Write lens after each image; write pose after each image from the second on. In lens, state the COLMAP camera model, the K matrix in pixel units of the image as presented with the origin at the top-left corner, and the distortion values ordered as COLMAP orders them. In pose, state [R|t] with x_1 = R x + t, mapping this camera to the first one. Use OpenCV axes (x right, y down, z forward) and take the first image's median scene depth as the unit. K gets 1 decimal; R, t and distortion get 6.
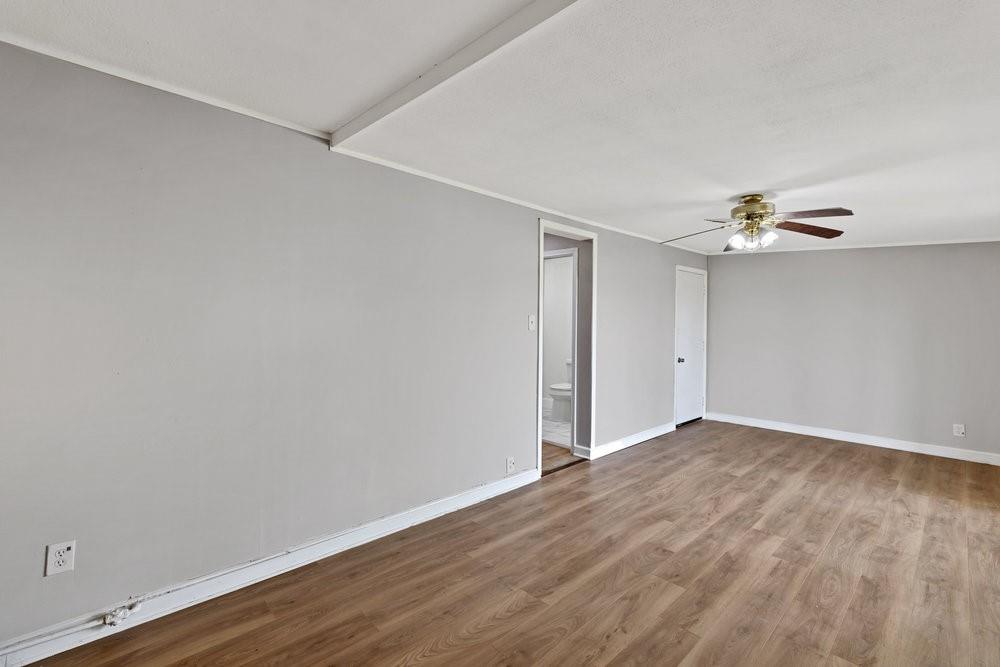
lens RADIAL K [[431.3, 0, 498.7], [0, 431.3, 326.8], [0, 0, 1]] dist [-0.001547, 0.001029]
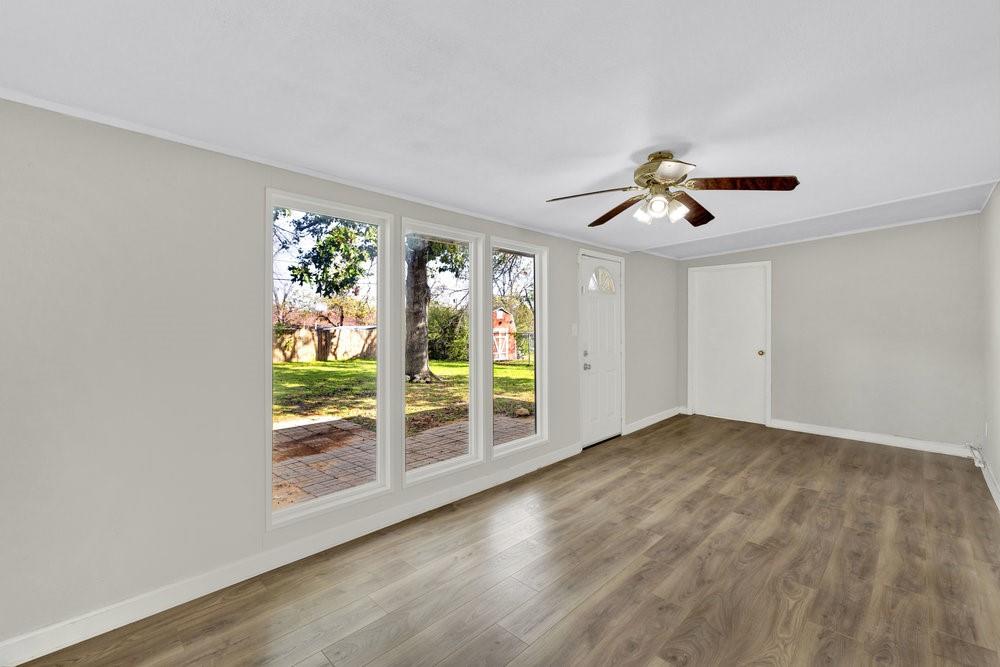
lens RADIAL K [[431.3, 0, 498.7], [0, 431.3, 326.8], [0, 0, 1]] dist [-0.001547, 0.001029]
pose [[-0.998855, -0.001986, -0.047804, 1.062741], [-0.002137, 0.999993, 0.003100, 0.007433], [0.047797, 0.003199, -0.998852, 2.057579]]
